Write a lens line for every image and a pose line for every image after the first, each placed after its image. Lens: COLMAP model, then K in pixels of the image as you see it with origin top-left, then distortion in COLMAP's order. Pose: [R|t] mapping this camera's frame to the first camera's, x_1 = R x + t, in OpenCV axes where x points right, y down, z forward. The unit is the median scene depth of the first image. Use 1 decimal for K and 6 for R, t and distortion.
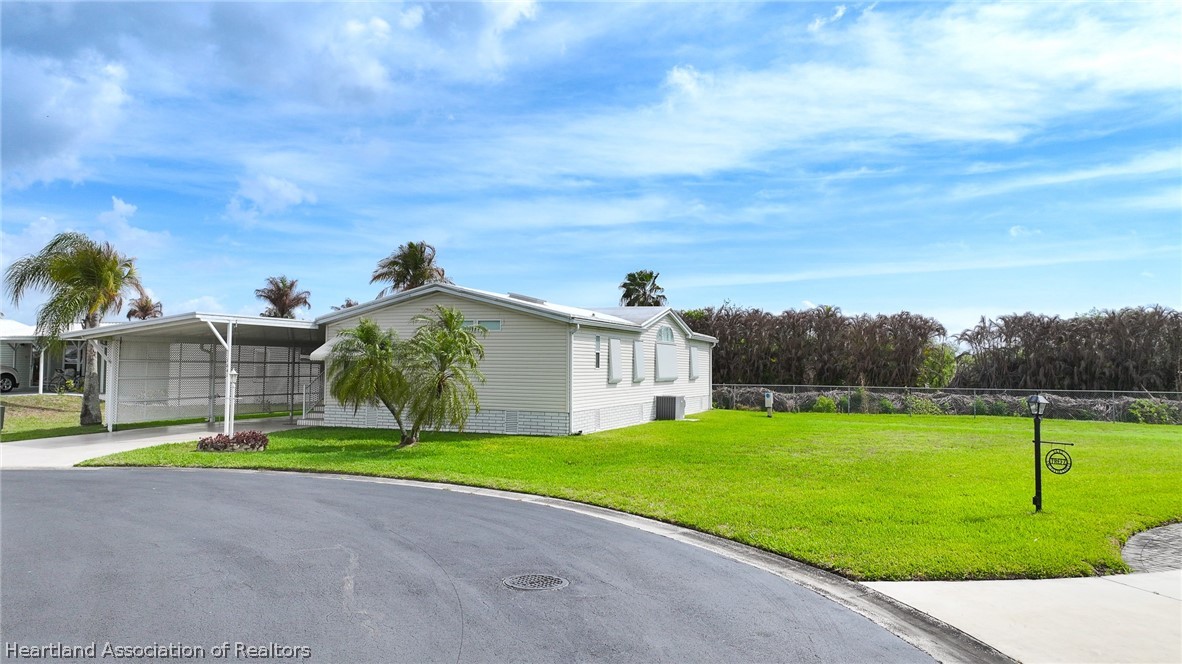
lens RADIAL K [[833.4, 0, 595.3], [0, 833.4, 349.1], [0, 0, 1]] dist [0.001171, 0.007214]
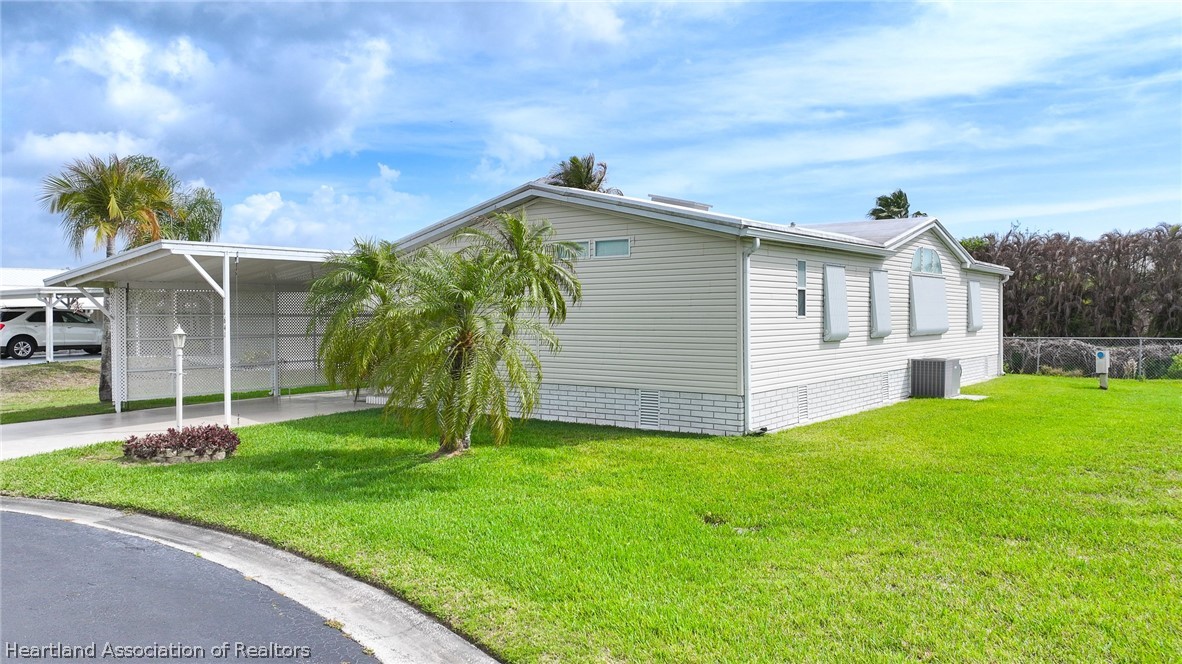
lens RADIAL K [[833.4, 0, 595.3], [0, 833.4, 349.1], [0, 0, 1]] dist [0.001171, 0.007214]
pose [[0.955697, -0.003669, -0.294330, 0.014290], [0.021382, 0.998146, 0.056987, 0.003714], [0.293575, -0.060756, 0.954003, 0.155200]]
